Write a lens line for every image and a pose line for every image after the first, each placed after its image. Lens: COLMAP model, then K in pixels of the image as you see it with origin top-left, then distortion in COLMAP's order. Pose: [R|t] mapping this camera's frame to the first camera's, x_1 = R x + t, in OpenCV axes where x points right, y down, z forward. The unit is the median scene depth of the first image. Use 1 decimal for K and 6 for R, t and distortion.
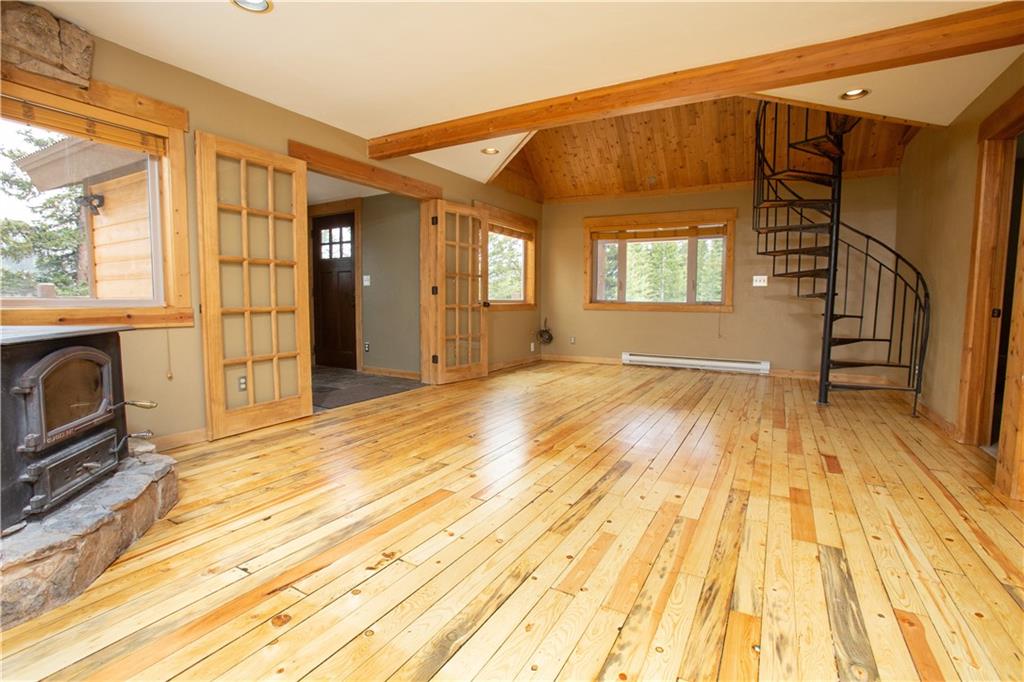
lens RADIAL K [[484.5, 0, 512.0], [0, 484.5, 341.0], [0, 0, 1]] dist [-0.080188, 0.031217]
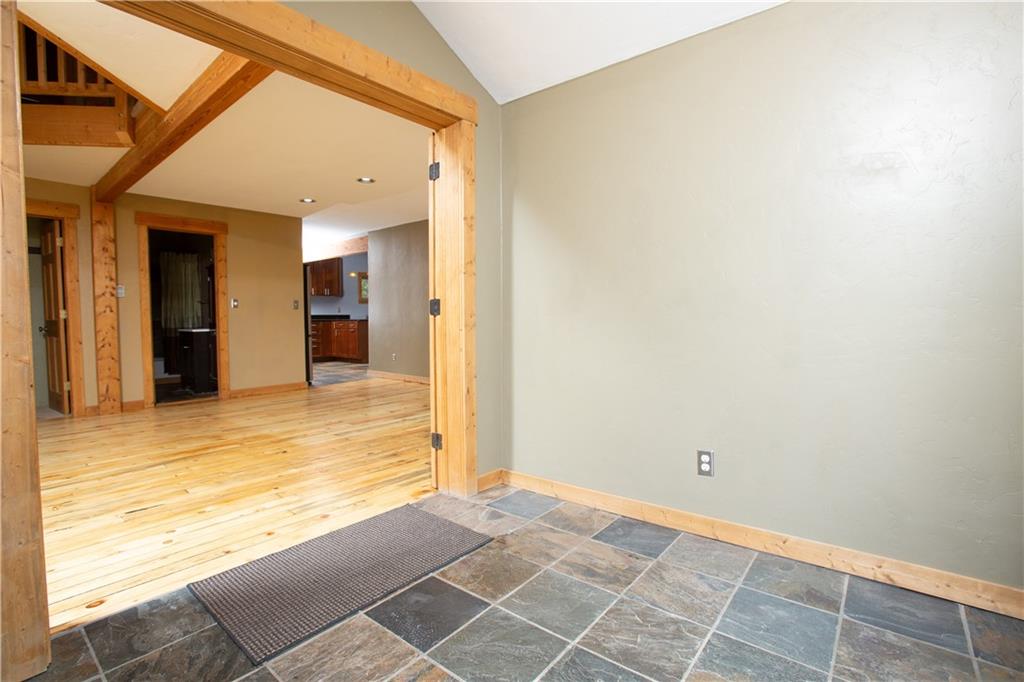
lens RADIAL K [[484.5, 0, 512.0], [0, 484.5, 341.0], [0, 0, 1]] dist [-0.080188, 0.031217]
pose [[-0.986480, -0.010589, 0.163541, -1.077124], [0.010958, 0.991415, 0.130291, -0.252264], [-0.163517, 0.130321, -0.977895, 2.737705]]
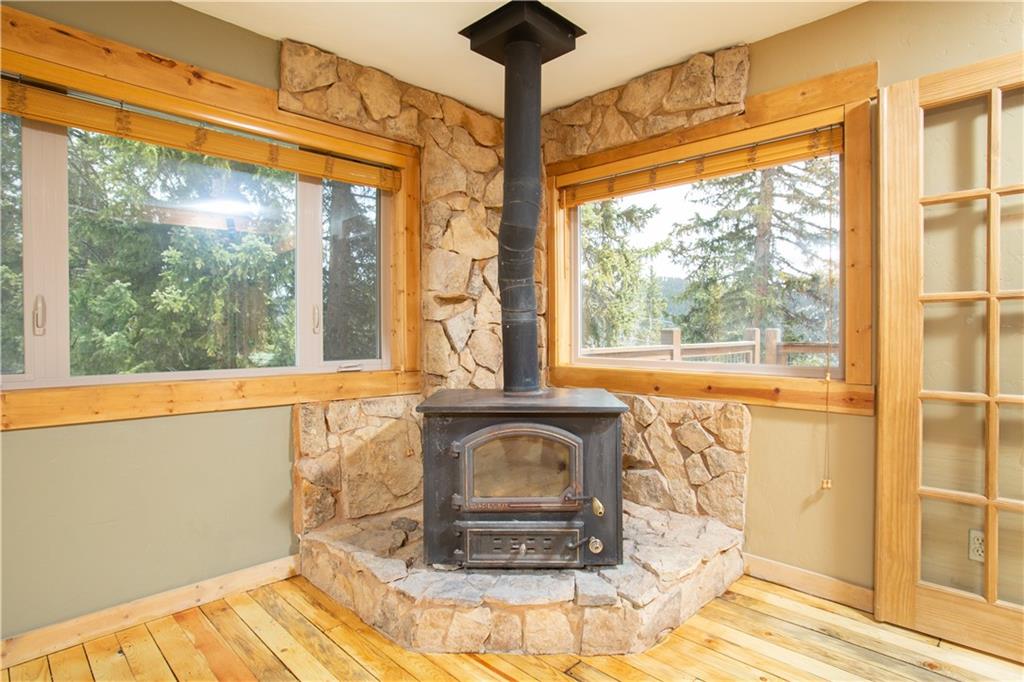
lens RADIAL K [[541.6, 0, 512.0], [0, 541.6, 341.0], [0, 0, 1]] dist [-0.038980, 0.001056]
pose [[-0.267410, 0.009656, -0.963534, 0.121915], [-0.079740, 0.996298, 0.032114, -0.145557], [0.960278, 0.085420, -0.265651, 0.948427]]
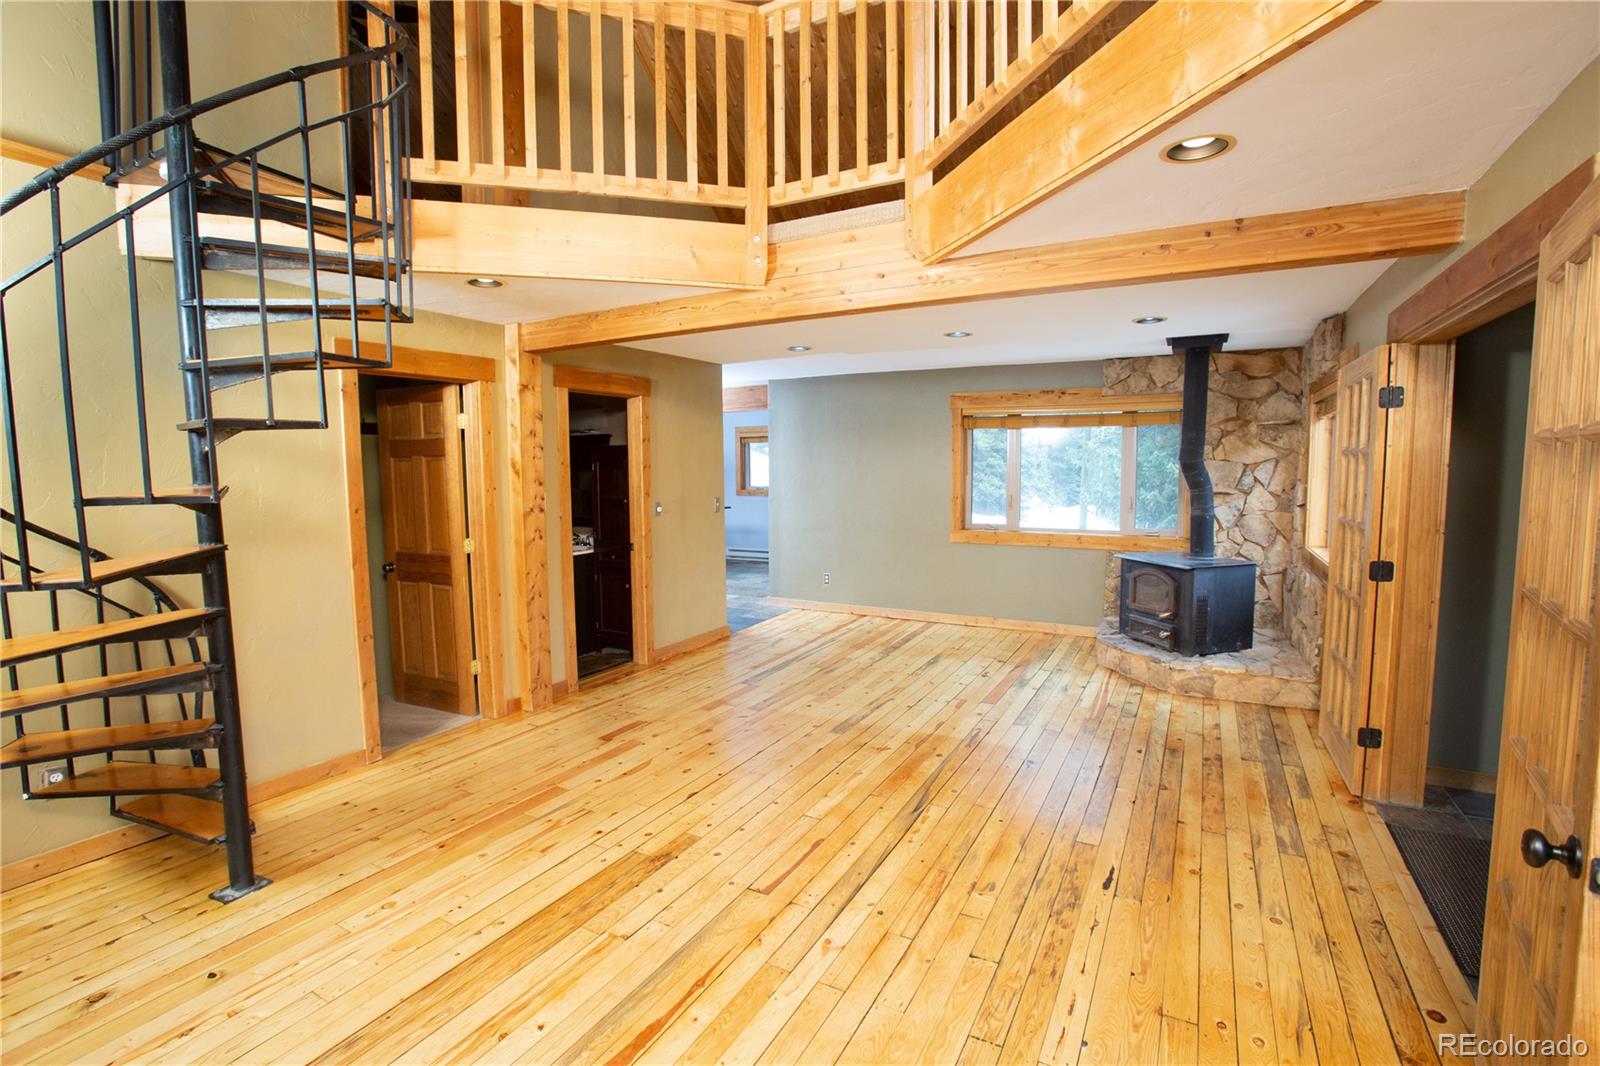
lens RADIAL K [[757.0, 0, 800.0], [0, 757.0, 533.0], [0, 0, 1]] dist [-0.080188, 0.031217]
pose [[-0.999881, 0.002873, -0.015188, 0.404989], [0.000221, 0.985135, 0.171784, -0.490230], [0.015455, 0.171761, -0.985017, 2.947834]]
